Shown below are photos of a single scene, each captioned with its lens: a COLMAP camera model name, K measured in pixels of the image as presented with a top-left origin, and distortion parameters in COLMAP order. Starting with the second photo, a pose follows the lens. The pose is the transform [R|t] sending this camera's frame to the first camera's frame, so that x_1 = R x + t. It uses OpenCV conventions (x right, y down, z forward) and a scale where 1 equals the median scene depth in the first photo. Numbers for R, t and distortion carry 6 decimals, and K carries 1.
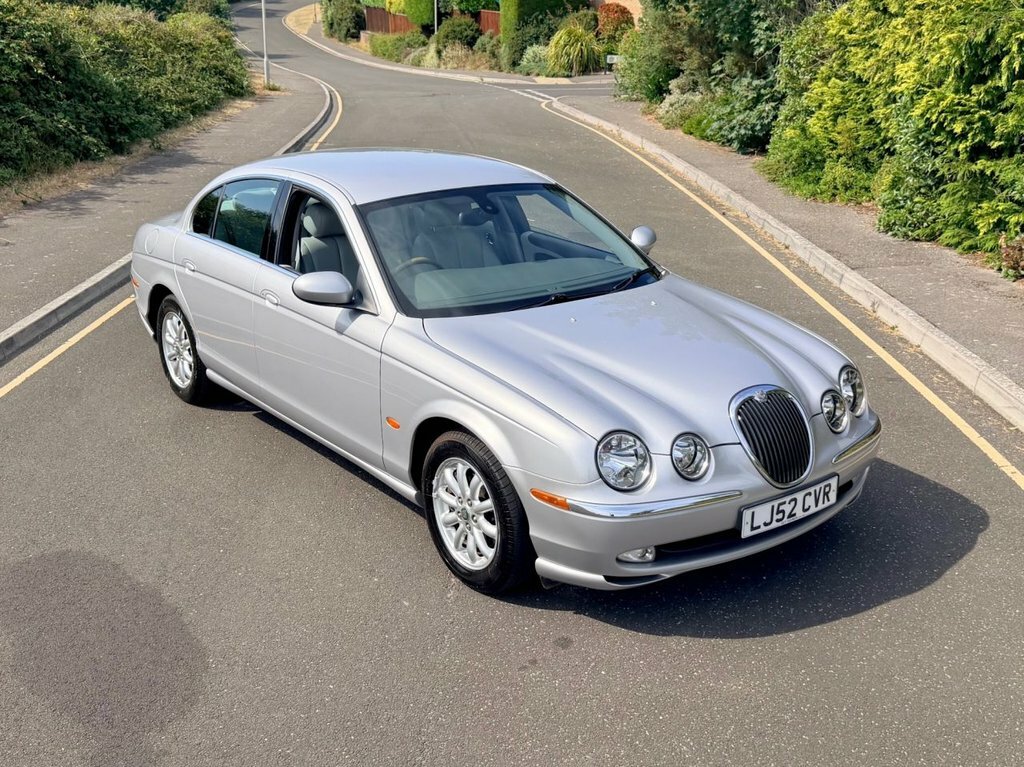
lens RADIAL K [[1128.4, 0, 538.1], [0, 1128.4, 384.6], [0, 0, 1]] dist [0.118781, -0.279980]
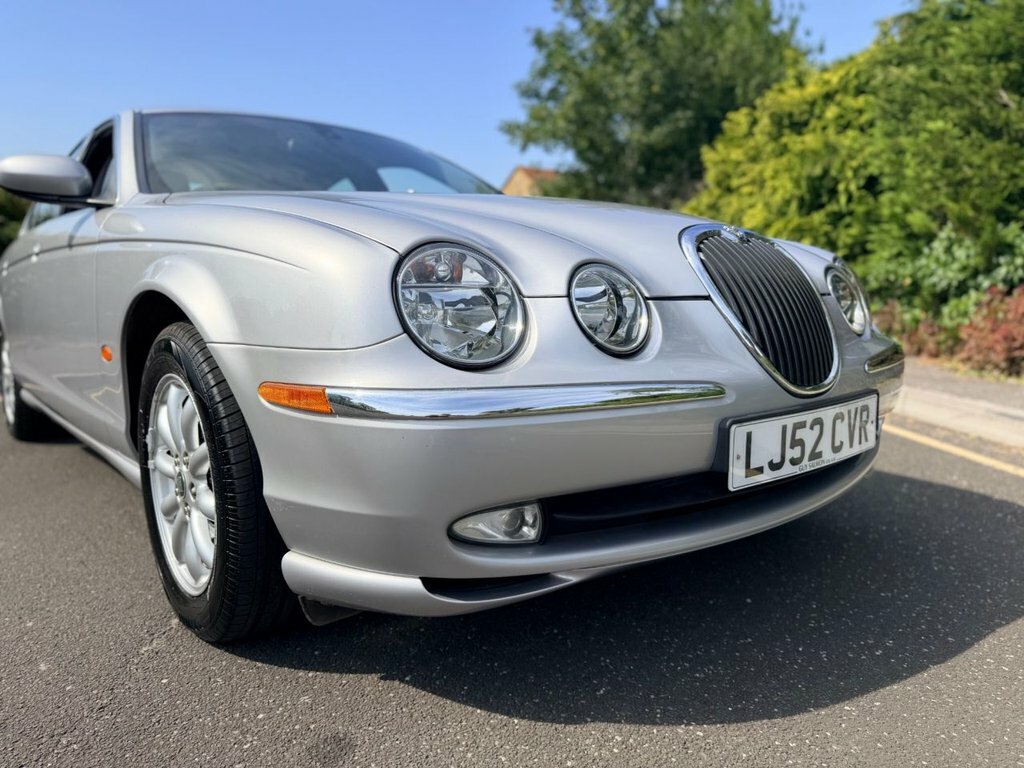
lens RADIAL K [[726.6, 0, 512.0], [0, 726.6, 384.0], [0, 0, 1]] dist [0.059193, -0.126411]
pose [[0.999272, -0.017583, 0.033853, 0.070710], [0.024079, 0.979038, -0.202248, 0.129916], [-0.029587, 0.202916, 0.978749, 0.606110]]
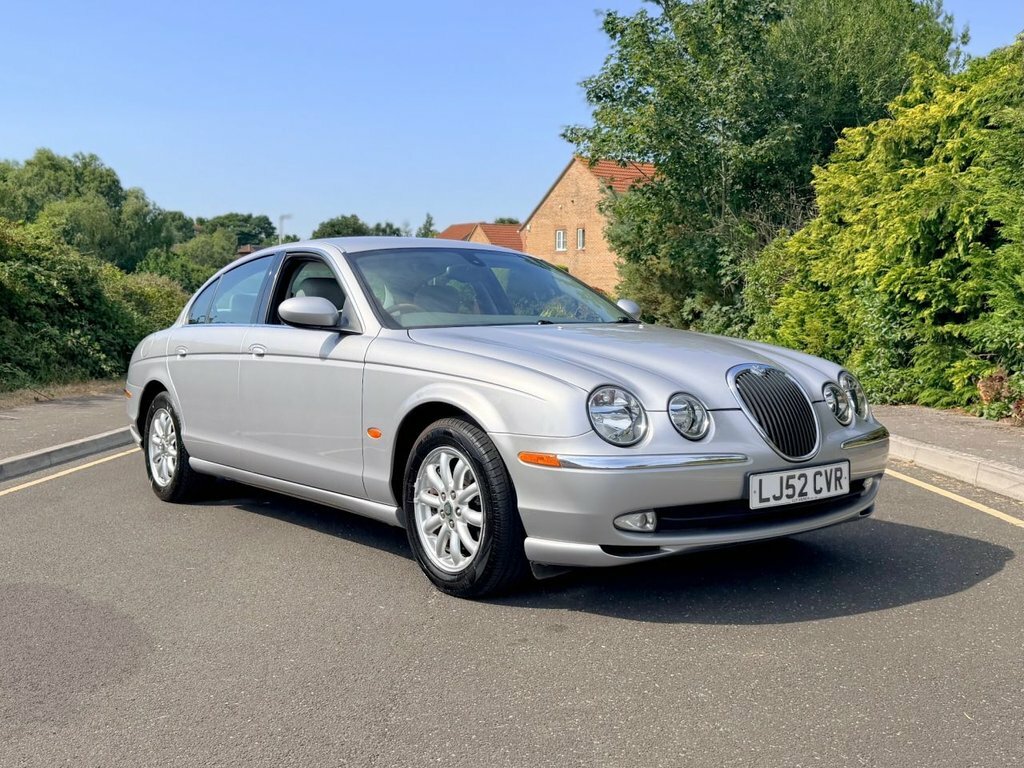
lens RADIAL K [[1063.4, 0, 513.0], [0, 1063.4, 346.4], [0, 0, 1]] dist [0.119624, -0.280570]
pose [[0.999850, -0.013115, -0.011288, 0.000071], [0.009184, 0.955089, -0.296176, 0.227371], [0.014665, 0.296028, 0.955067, 0.116740]]
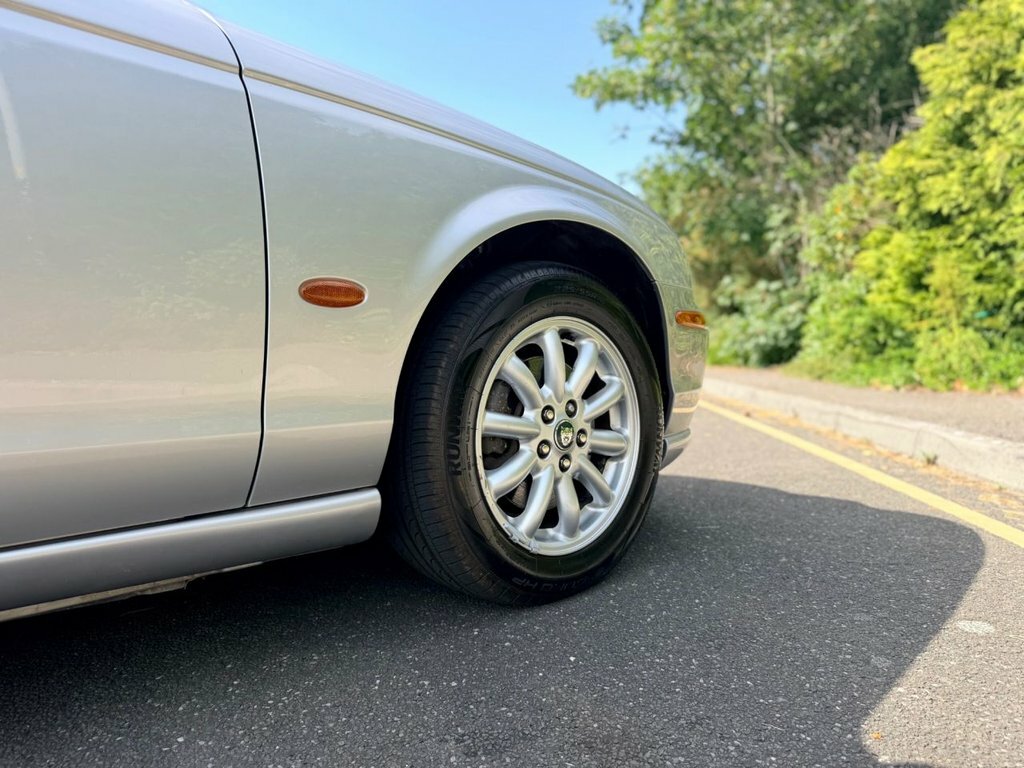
lens RADIAL K [[726.6, 0, 512.0], [0, 726.6, 384.0], [0, 0, 1]] dist [0.059193, -0.126411]
pose [[0.989493, -0.022309, -0.142851, 0.252587], [-0.016301, 0.964510, -0.263542, -0.171610], [0.143661, 0.263101, 0.954012, 1.598470]]
